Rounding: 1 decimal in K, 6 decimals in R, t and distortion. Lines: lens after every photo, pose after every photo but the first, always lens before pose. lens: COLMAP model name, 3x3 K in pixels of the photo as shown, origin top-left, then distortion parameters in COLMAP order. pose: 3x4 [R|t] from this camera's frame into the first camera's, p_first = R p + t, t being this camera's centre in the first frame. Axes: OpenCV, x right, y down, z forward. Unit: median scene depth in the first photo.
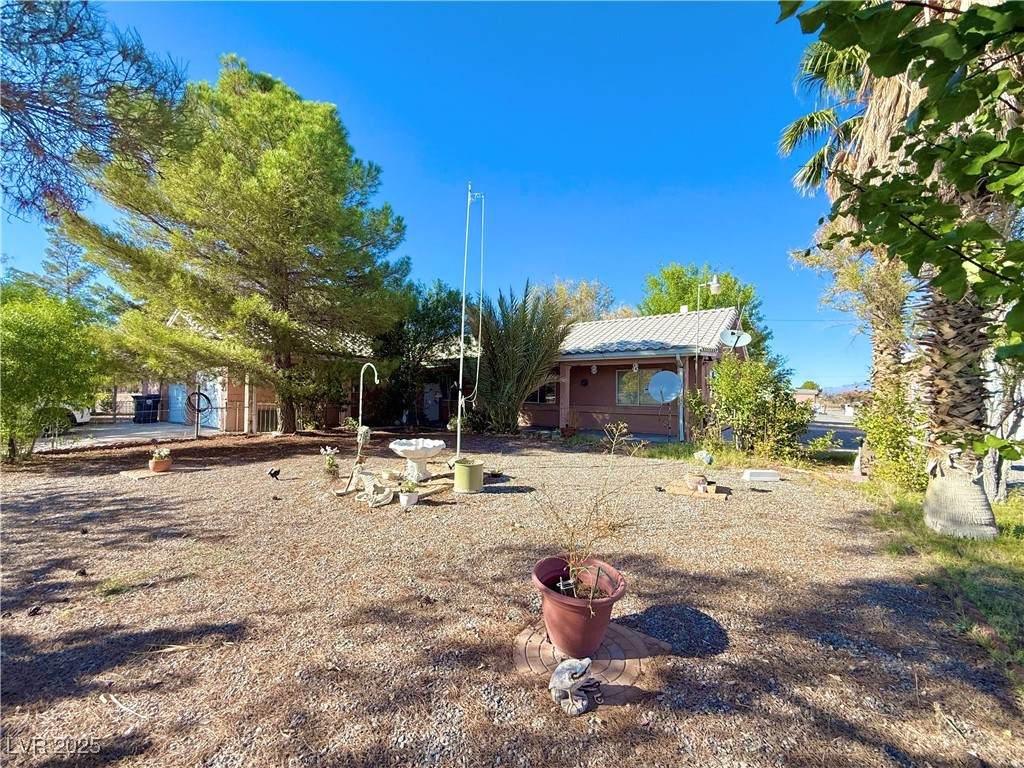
lens RADIAL K [[408.0, 0, 512.0], [0, 408.0, 384.0], [0, 0, 1]] dist [0.000073, 0.000069]
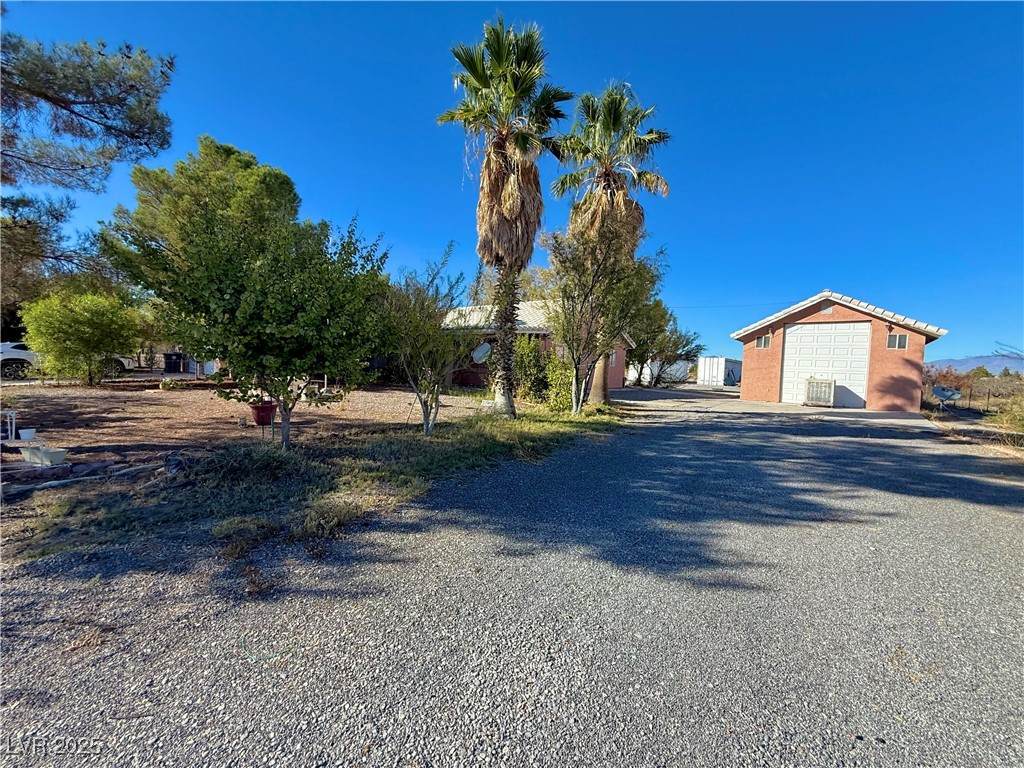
lens RADIAL K [[410.9, 0, 512.0], [0, 410.9, 384.0], [0, 0, 1]] dist [0.000029, -0.000033]
pose [[0.997255, 0.027065, -0.068923, 0.637901], [-0.022234, 0.997304, 0.069924, 0.015376], [0.070630, -0.068200, 0.995168, -0.570169]]
